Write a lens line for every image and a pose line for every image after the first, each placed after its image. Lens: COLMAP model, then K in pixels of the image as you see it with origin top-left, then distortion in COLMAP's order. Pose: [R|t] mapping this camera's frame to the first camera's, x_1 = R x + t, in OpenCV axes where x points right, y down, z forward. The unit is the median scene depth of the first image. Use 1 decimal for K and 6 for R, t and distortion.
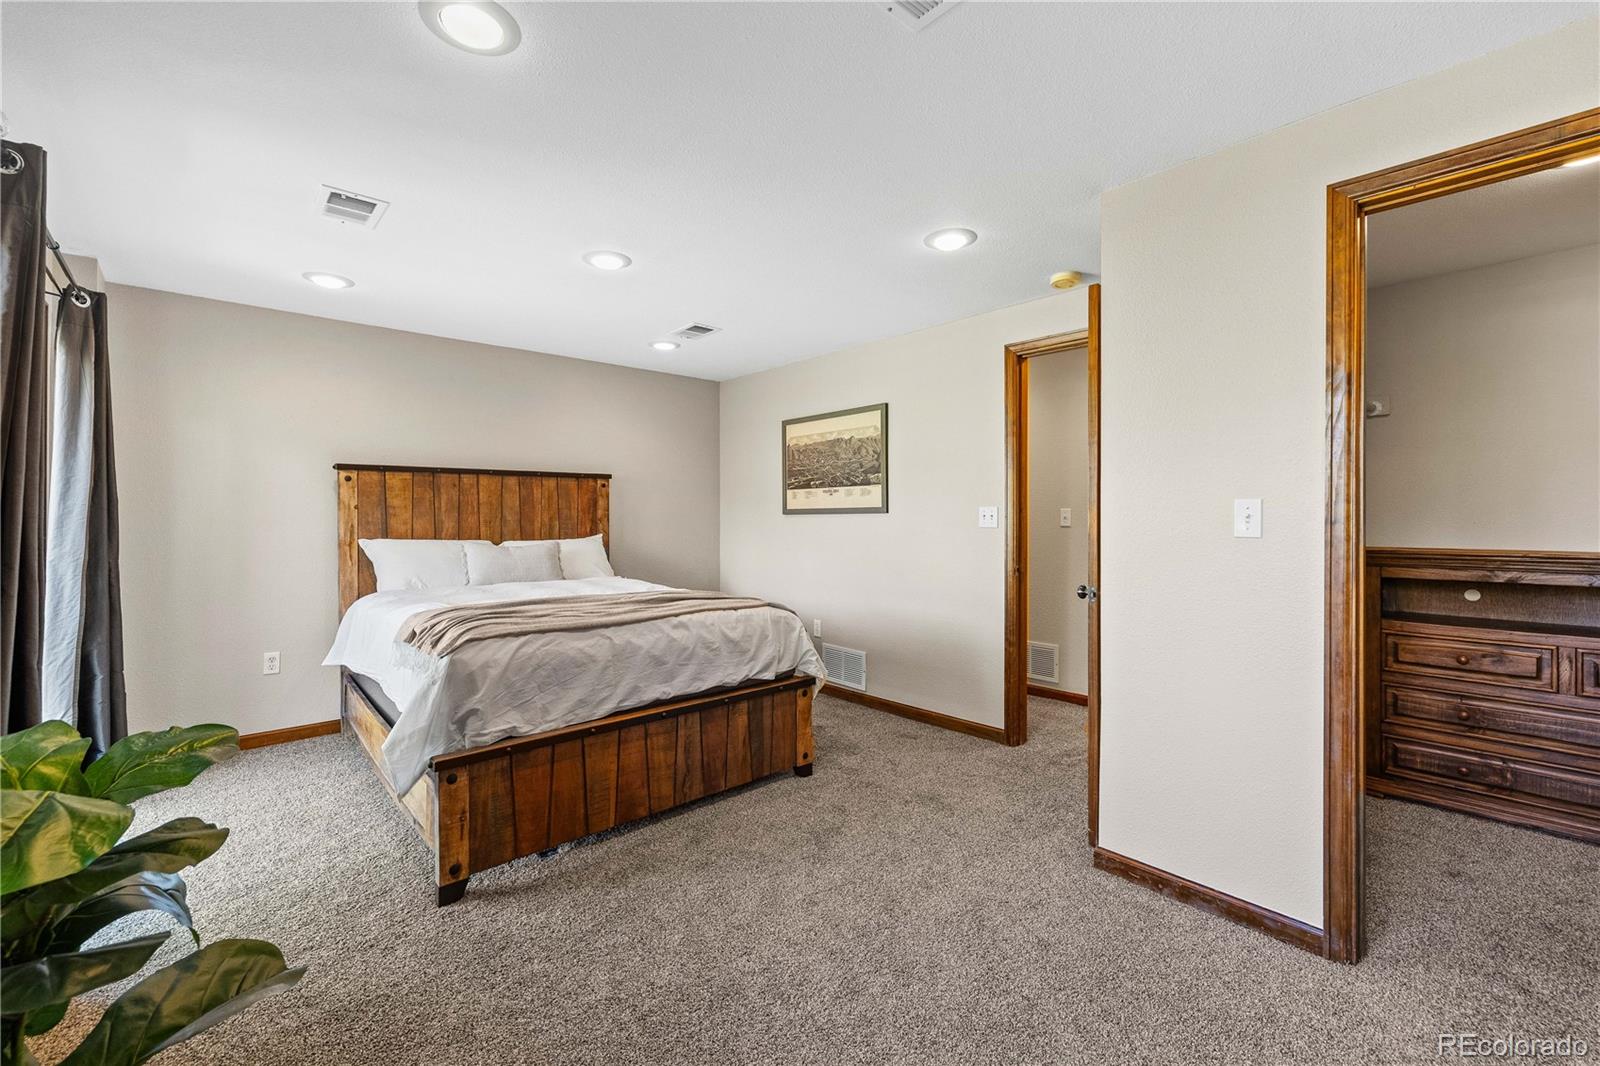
lens RADIAL K [[675.8, 0, 793.9], [0, 675.8, 515.8], [0, 0, 1]] dist [0.000895, -0.000031]
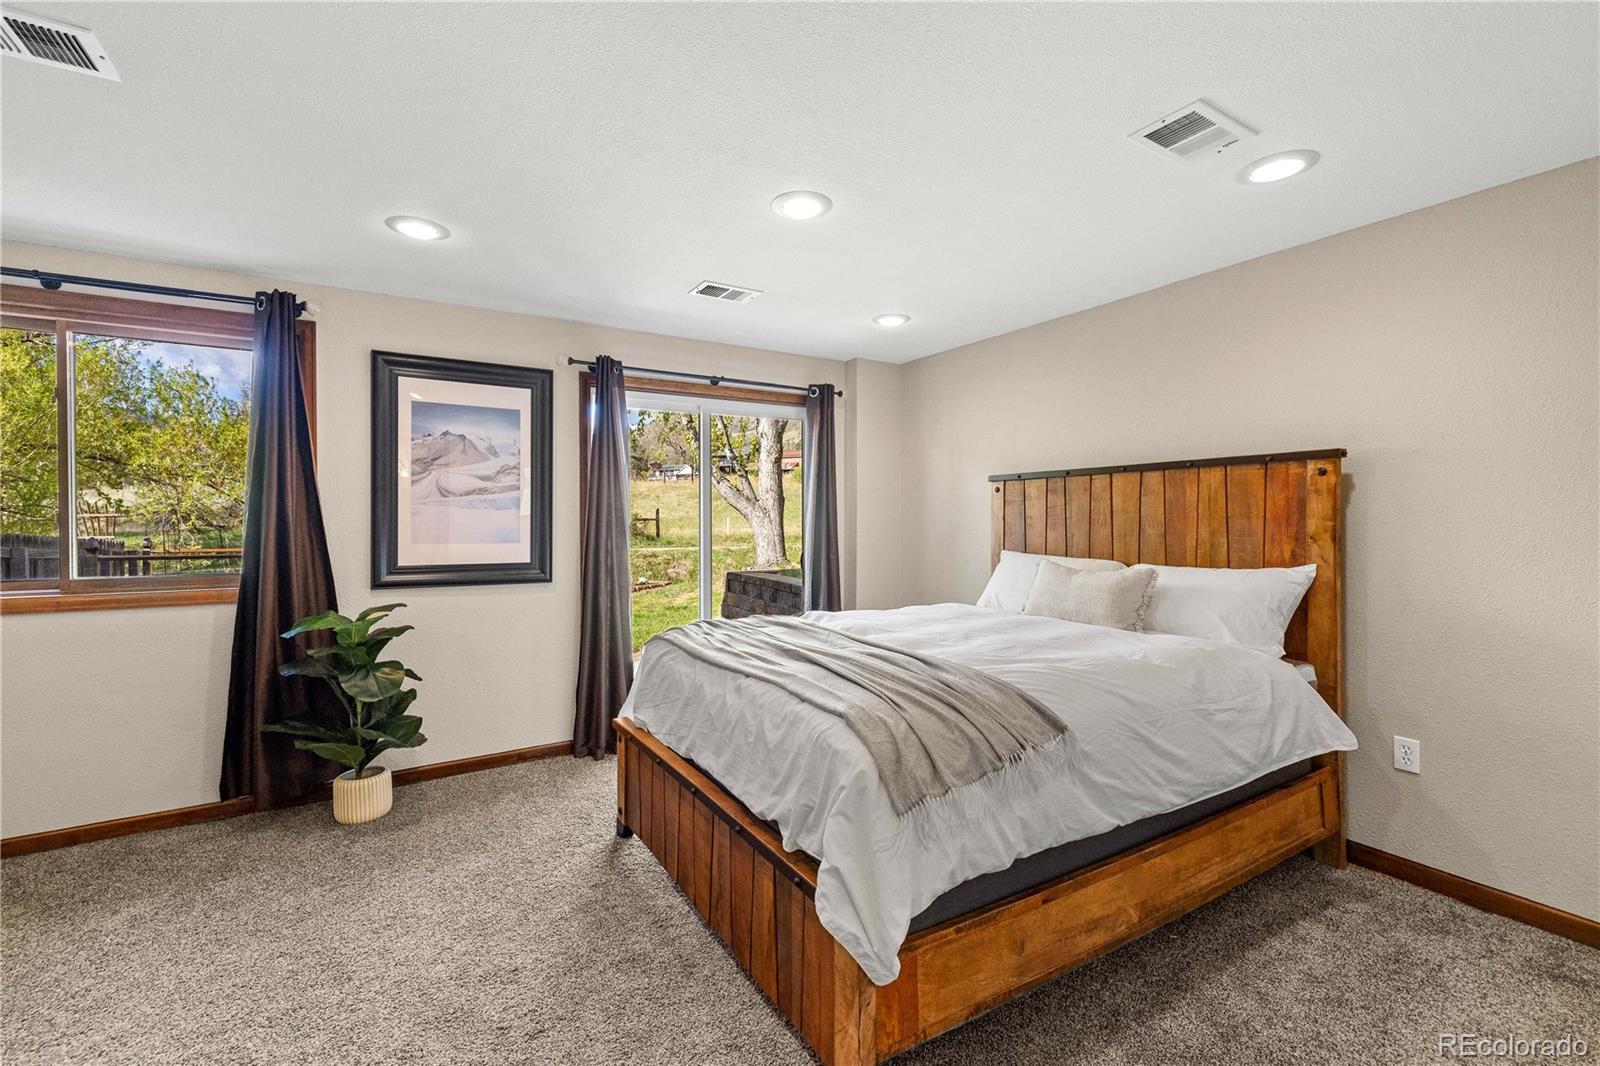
lens RADIAL K [[675.8, 0, 793.9], [0, 675.8, 515.8], [0, 0, 1]] dist [0.000895, -0.000031]
pose [[-0.170417, -0.003700, -0.985365, 0.331735], [0.003057, 0.999986, -0.004284, -0.010926], [0.985367, -0.003742, -0.170404, 0.749966]]
